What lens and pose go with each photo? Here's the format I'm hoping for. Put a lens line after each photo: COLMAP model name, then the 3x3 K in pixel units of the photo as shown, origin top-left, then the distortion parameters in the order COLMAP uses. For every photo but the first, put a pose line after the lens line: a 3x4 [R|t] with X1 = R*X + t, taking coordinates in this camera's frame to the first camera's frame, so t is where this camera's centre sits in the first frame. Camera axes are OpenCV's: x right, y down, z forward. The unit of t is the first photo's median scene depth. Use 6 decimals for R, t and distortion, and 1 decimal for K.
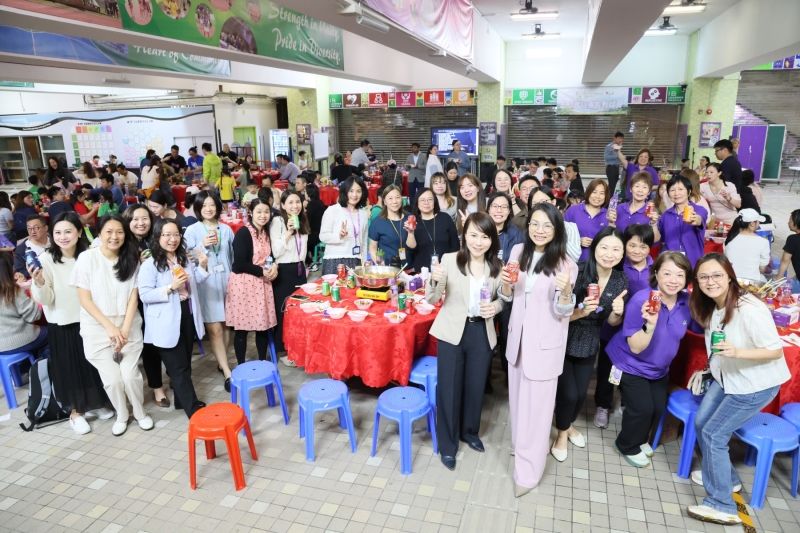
lens RADIAL K [[540.8, 0, 408.1], [0, 540.8, 264.5], [0, 0, 1]] dist [-0.098531, 0.066188]
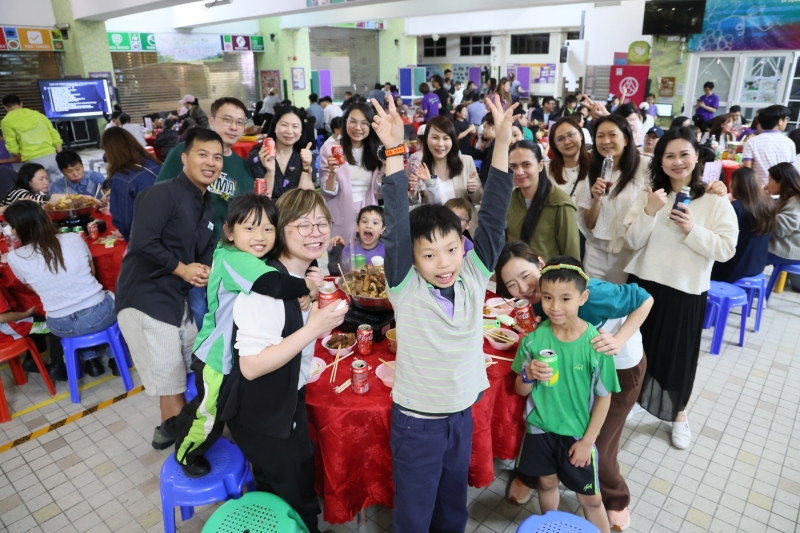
lens RADIAL K [[540.8, 0, 408.1], [0, 540.8, 264.5], [0, 0, 1]] dist [-0.098531, 0.066188]
pose [[0.401370, -0.305461, 0.863479, -0.451195], [0.243770, 0.944372, 0.220766, -0.053190], [-0.882881, 0.121881, 0.453505, 0.272461]]
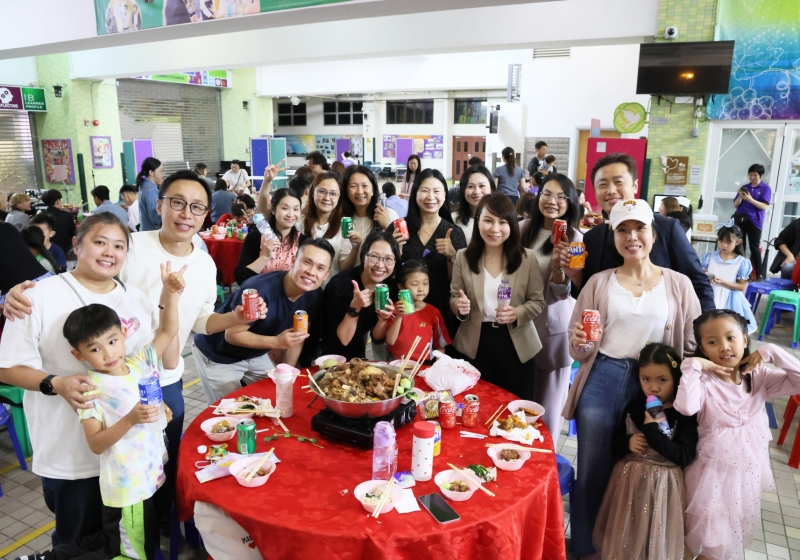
lens RADIAL K [[593.1, 0, 396.0], [0, 593.1, 298.1], [0, 0, 1]] dist [-0.047468, 0.009372]
pose [[0.180801, -0.238550, 0.954151, -0.229405], [0.248281, 0.949789, 0.190413, -0.087763], [-0.951666, 0.202471, 0.230951, 0.385555]]
